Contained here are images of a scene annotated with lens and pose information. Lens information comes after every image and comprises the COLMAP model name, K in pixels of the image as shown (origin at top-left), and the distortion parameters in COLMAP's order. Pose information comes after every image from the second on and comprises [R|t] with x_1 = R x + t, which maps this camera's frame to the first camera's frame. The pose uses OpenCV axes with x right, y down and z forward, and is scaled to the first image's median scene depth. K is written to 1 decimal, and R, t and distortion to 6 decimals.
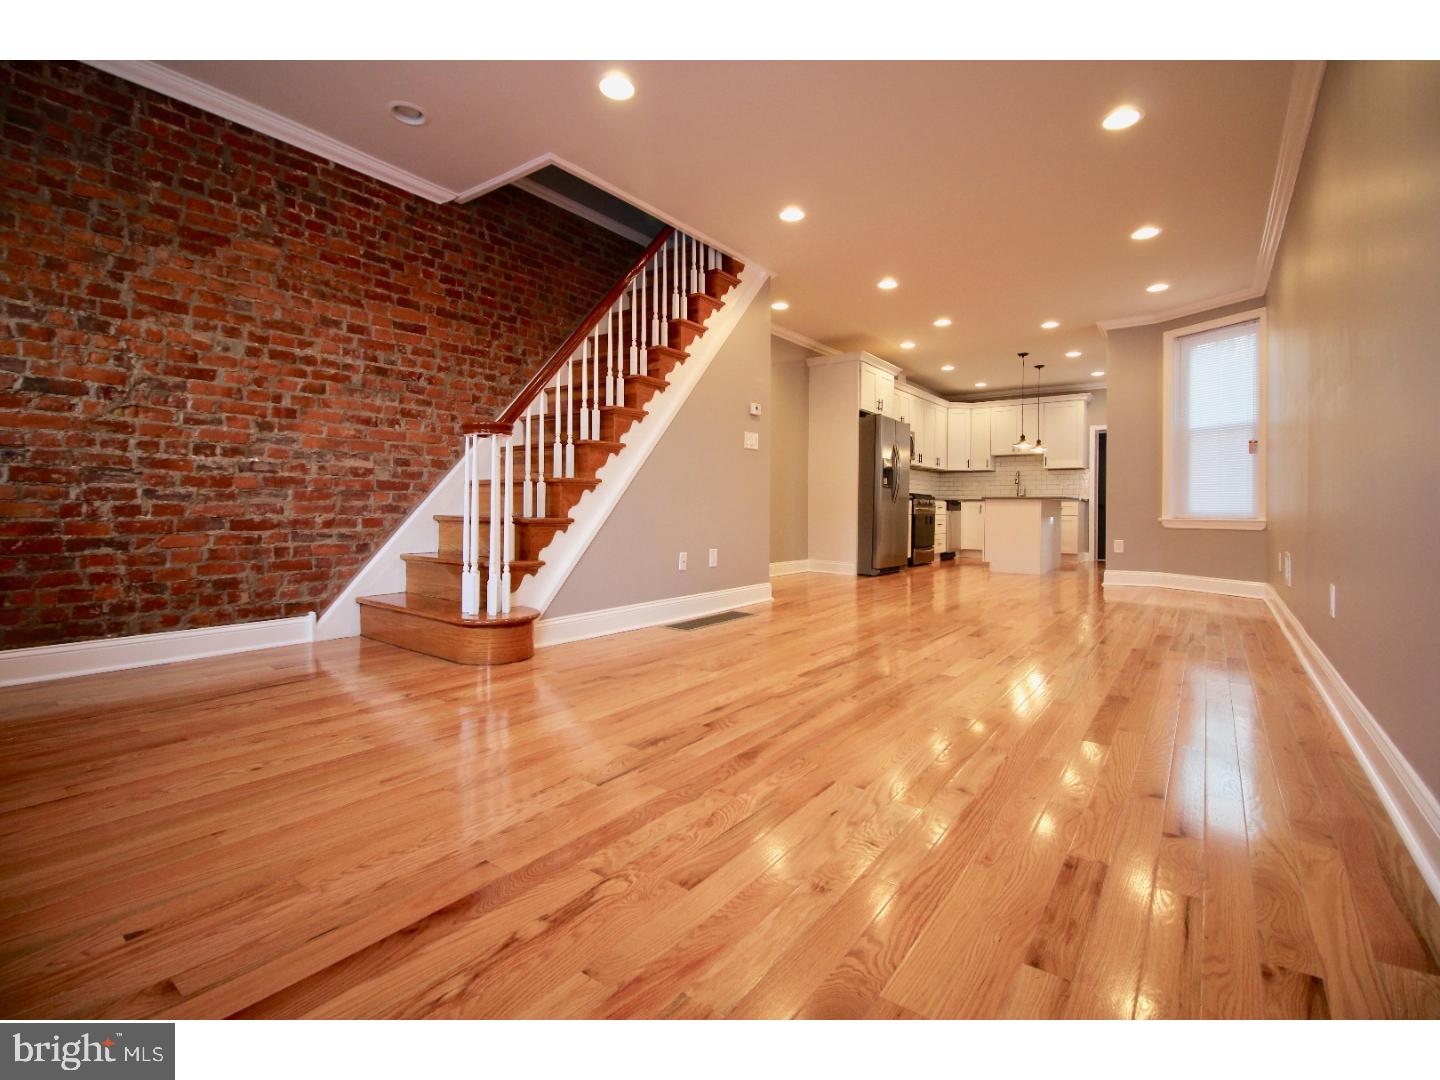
lens RADIAL K [[661.3, 0, 719.5], [0, 661.3, 511.4], [0, 0, 1]] dist [-0.000907, -0.013390]
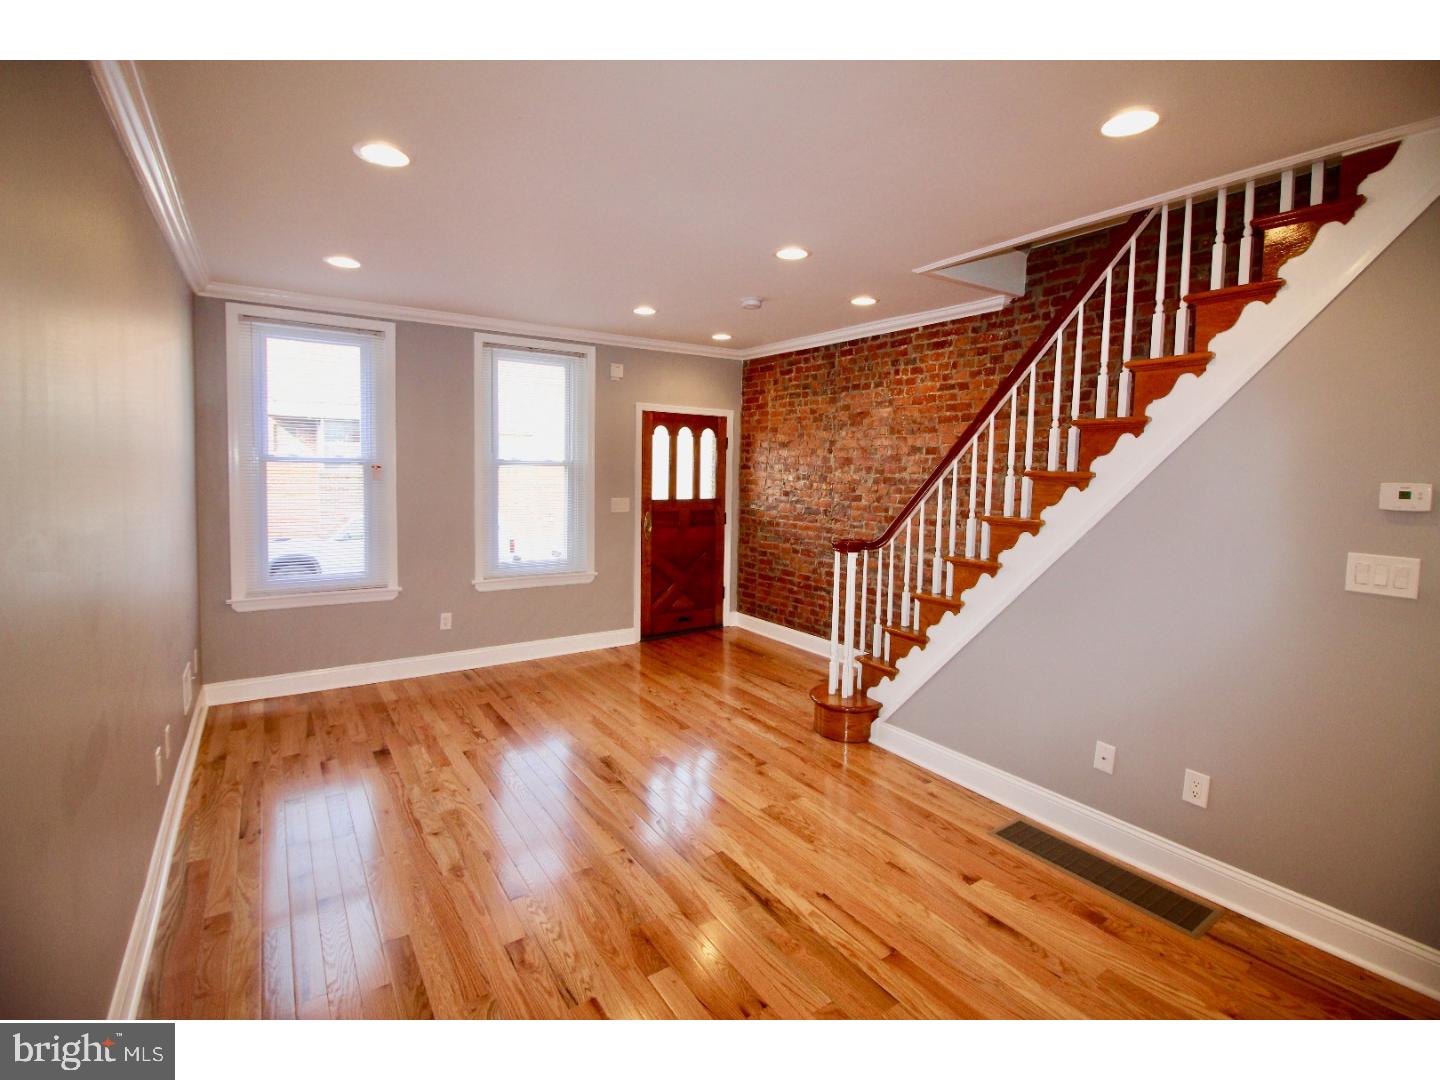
lens RADIAL K [[661.3, 0, 719.5], [0, 661.3, 511.4], [0, 0, 1]] dist [-0.000907, -0.013390]
pose [[-0.329379, 0.045766, -0.943088, 0.869164], [-0.022706, 0.998152, 0.056369, -0.247576], [0.943925, 0.039981, -0.327731, 1.154657]]
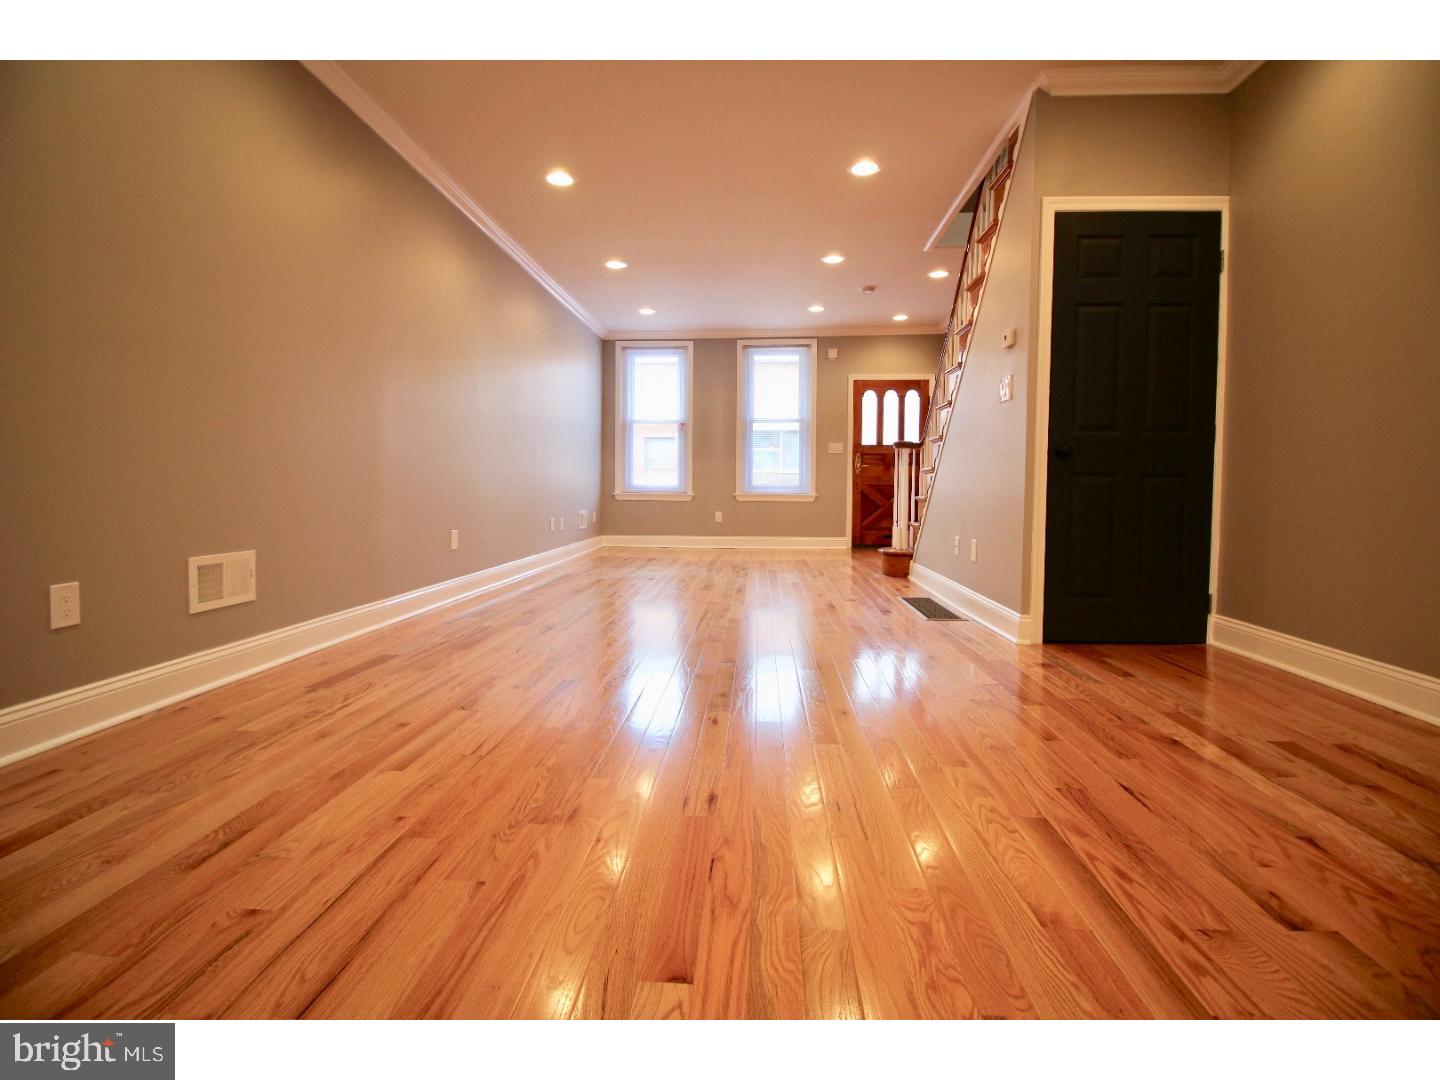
lens RADIAL K [[661.3, 0, 719.5], [0, 661.3, 511.4], [0, 0, 1]] dist [-0.000907, -0.013390]
pose [[-0.843637, 0.007195, -0.536867, 0.999609], [-0.015308, 0.999181, 0.037445, -0.006703], [0.536696, 0.039809, -0.842836, 2.200645]]
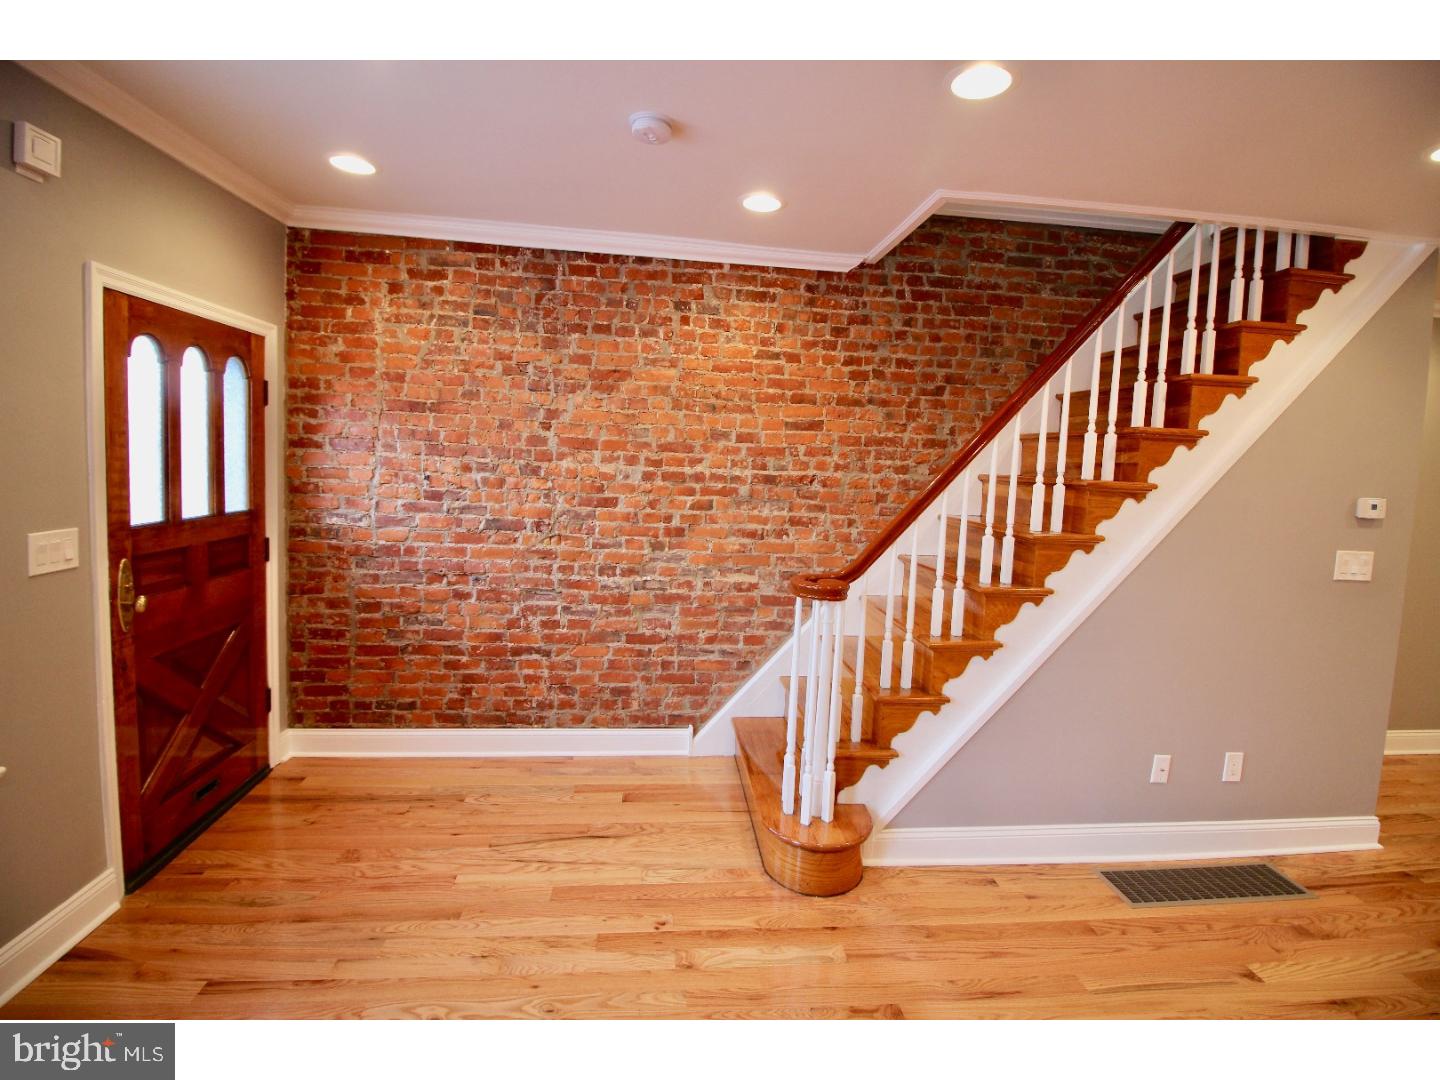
lens RADIAL K [[661.3, 0, 719.5], [0, 661.3, 511.4], [0, 0, 1]] dist [-0.000907, -0.013390]
pose [[0.670499, 0.076788, -0.737926, 0.142601], [-0.040039, 0.996925, 0.067359, -0.259921], [0.740830, -0.015618, 0.671511, 0.376575]]
